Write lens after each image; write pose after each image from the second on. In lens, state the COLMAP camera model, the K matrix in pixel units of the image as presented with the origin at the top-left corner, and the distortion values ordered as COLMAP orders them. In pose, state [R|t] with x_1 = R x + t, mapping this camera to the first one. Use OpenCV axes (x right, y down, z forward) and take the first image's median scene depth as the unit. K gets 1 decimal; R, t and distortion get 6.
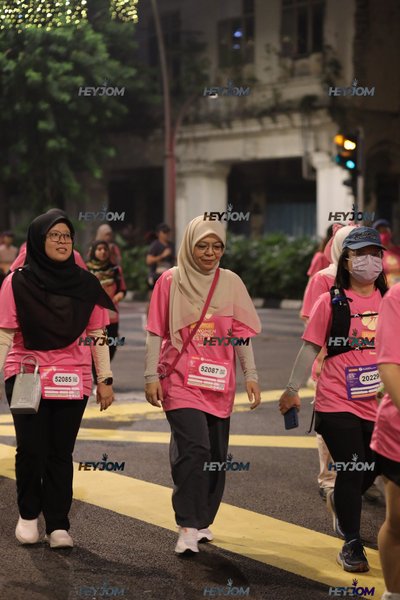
lens RADIAL K [[1599.5, 0, 200.0], [0, 1599.5, 300.0], [0, 0, 1]] dist [0.145105, 0.050686]
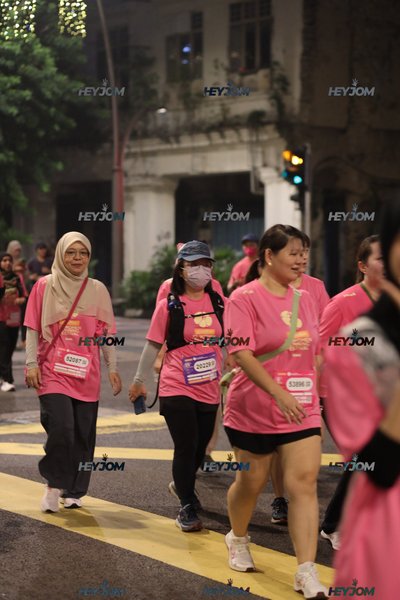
lens RADIAL K [[1609.1, 0, 200.1], [0, 1609.1, 280.6], [0, 0, 1]] dist [0.136127, 0.570310]
pose [[0.999502, 0.003721, 0.031331, 0.001240], [-0.003055, 0.999769, -0.021262, 0.000181], [-0.031403, 0.021155, 0.999283, -0.004301]]
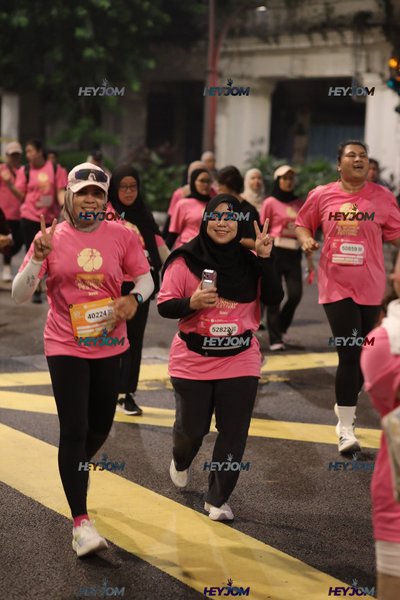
lens RADIAL K [[1456.0, 0, 197.3], [0, 1456.0, 269.3], [0, 0, 1]] dist [0.143861, 0.212372]
pose [[0.998487, 0.046463, -0.029414, 0.003187], [-0.044500, 0.996944, 0.064203, -0.027845], [0.032307, -0.062797, 0.997503, 0.129738]]
